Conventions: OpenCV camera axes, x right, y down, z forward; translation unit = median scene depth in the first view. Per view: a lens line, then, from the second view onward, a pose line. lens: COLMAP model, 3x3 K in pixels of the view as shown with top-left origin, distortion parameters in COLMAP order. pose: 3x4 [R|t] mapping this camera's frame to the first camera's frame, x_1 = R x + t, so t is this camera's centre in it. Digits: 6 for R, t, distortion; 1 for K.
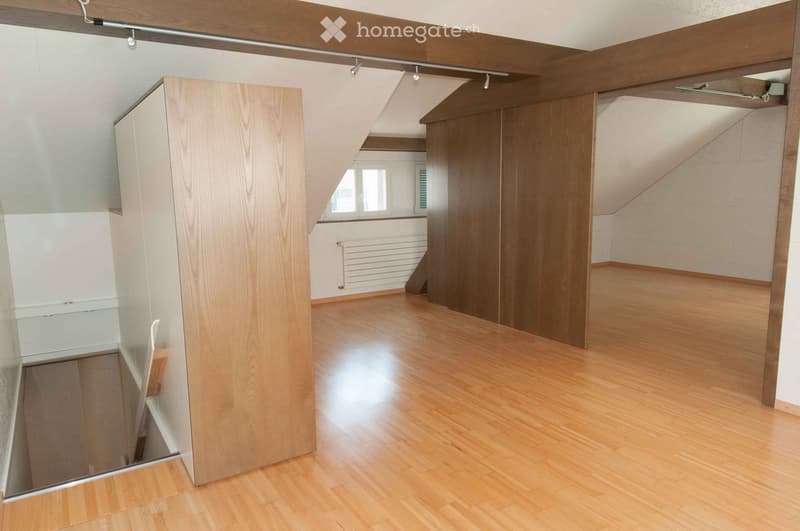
lens RADIAL K [[557.3, 0, 404.5], [0, 557.3, 264.8], [0, 0, 1]] dist [0.043960, 0.001037]
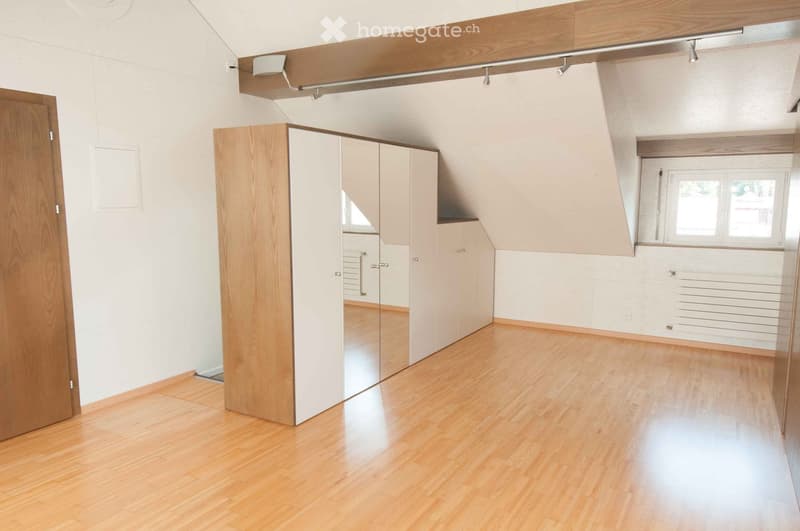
lens RADIAL K [[557.3, 0, 404.7], [0, 557.3, 267.6], [0, 0, 1]] dist [0.043960, 0.001037]
pose [[0.455210, 0.126854, -0.881301, 0.772475], [-0.136656, 0.988025, 0.071630, -0.093683], [0.879835, 0.087828, 0.467094, 0.511369]]
